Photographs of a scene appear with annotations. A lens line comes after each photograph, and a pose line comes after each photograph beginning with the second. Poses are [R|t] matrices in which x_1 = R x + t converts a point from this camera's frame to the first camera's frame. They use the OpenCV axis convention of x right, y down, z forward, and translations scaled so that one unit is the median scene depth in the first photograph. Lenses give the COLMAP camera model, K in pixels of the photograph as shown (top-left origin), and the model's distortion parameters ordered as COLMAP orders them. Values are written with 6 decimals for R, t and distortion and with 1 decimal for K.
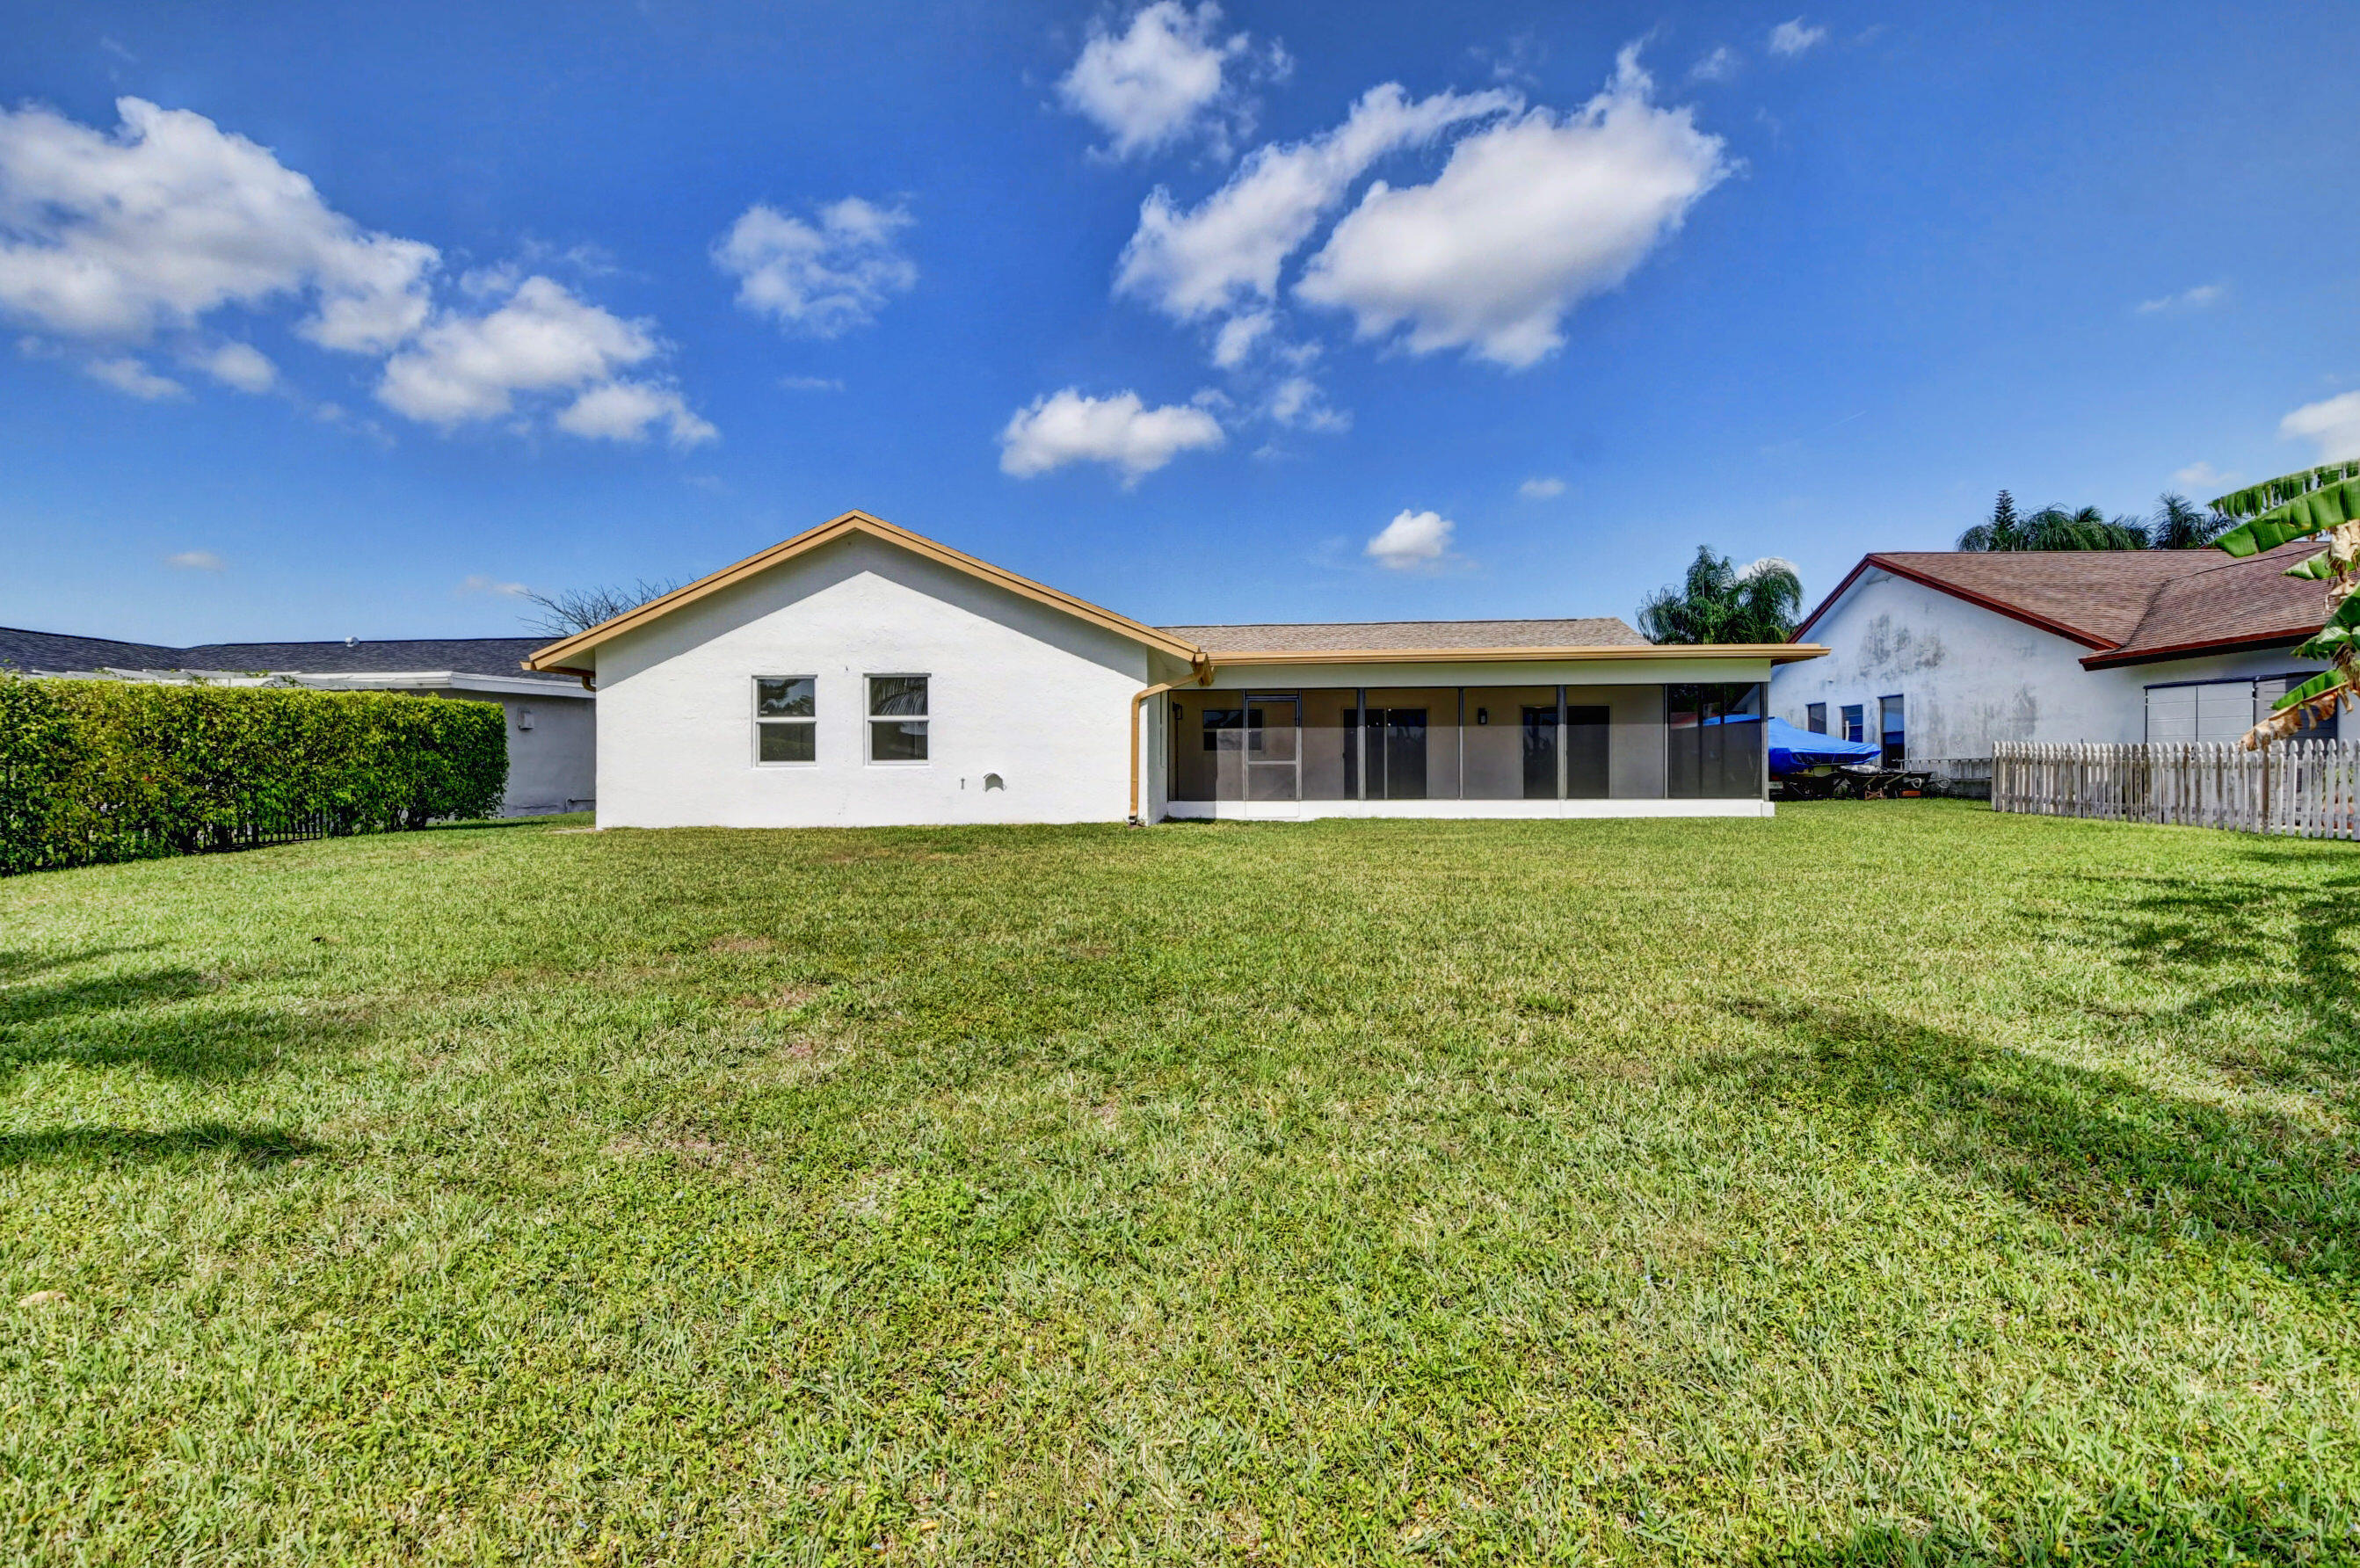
lens RADIAL K [[1040.3, 0, 1175.6], [0, 1040.3, 782.7], [0, 0, 1]] dist [-0.002182, -0.017982]
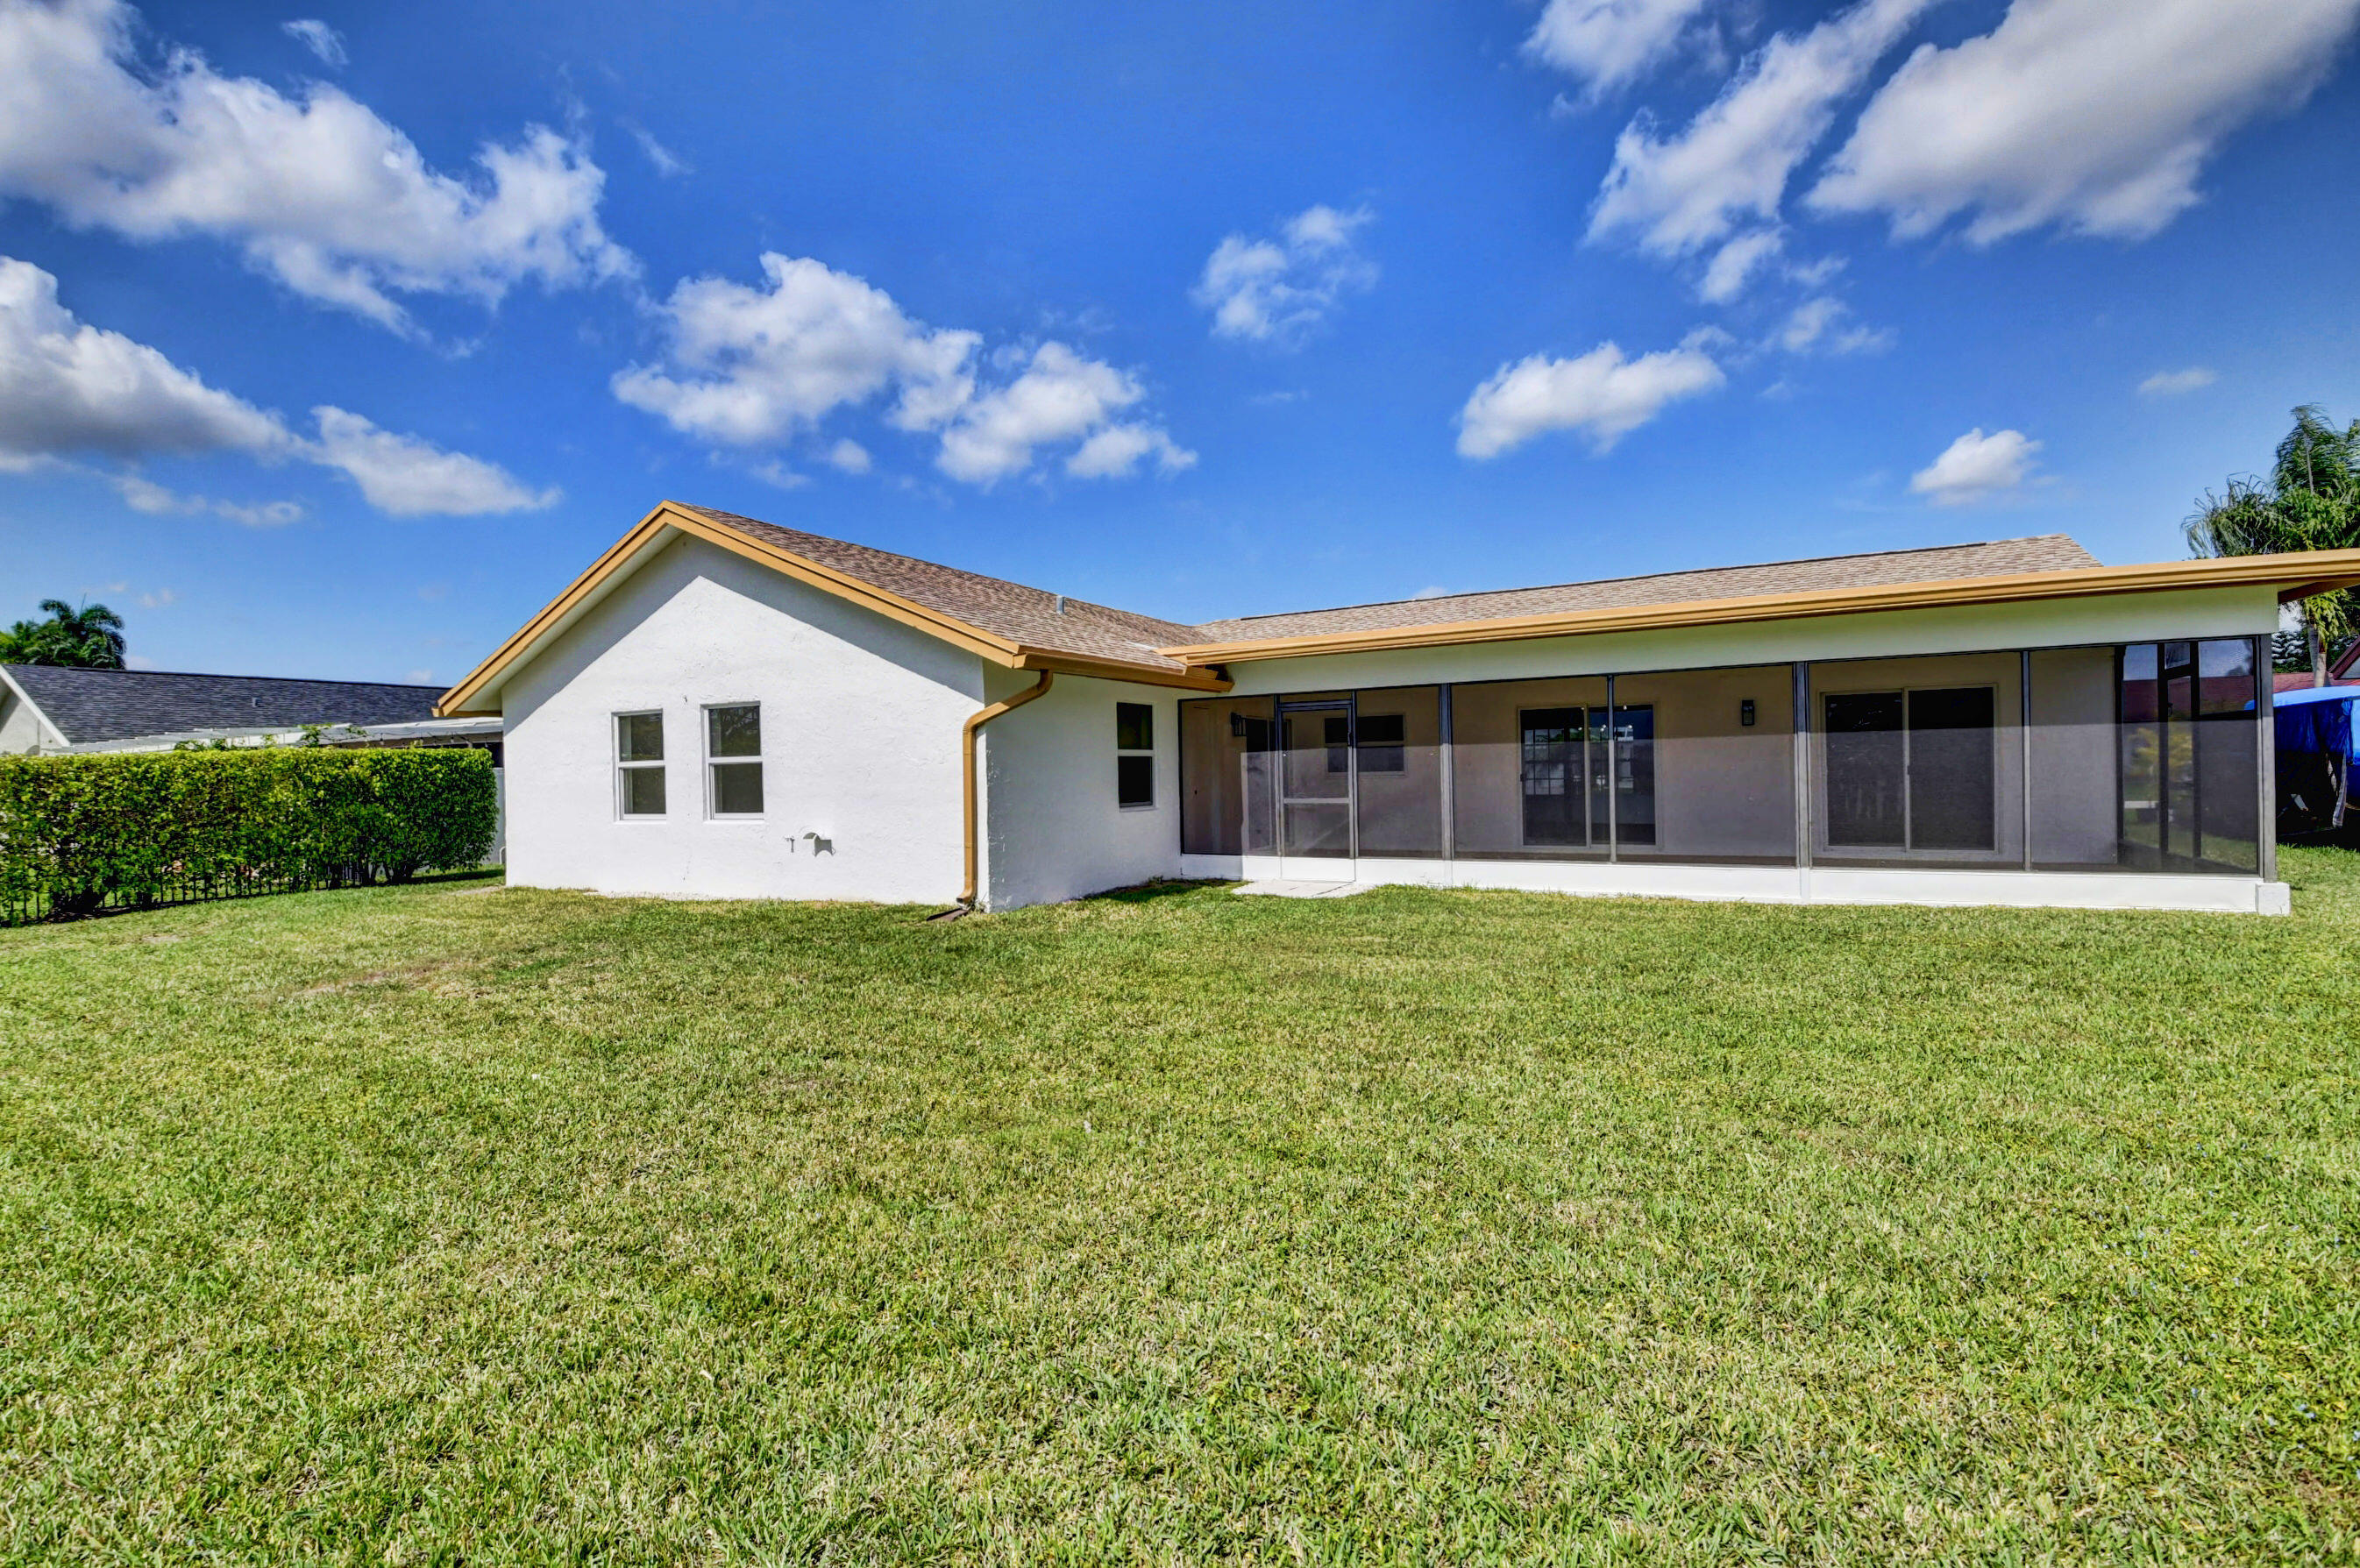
lens RADIAL K [[1031.4, 0, 1180.0], [0, 1031.4, 784.0], [0, 0, 1]] dist [0.012949, -0.028490]
pose [[0.903814, -0.010040, -0.427807, 0.257388], [0.014171, 0.999879, 0.006474, -0.030526], [0.427690, -0.011913, 0.903847, 0.304449]]
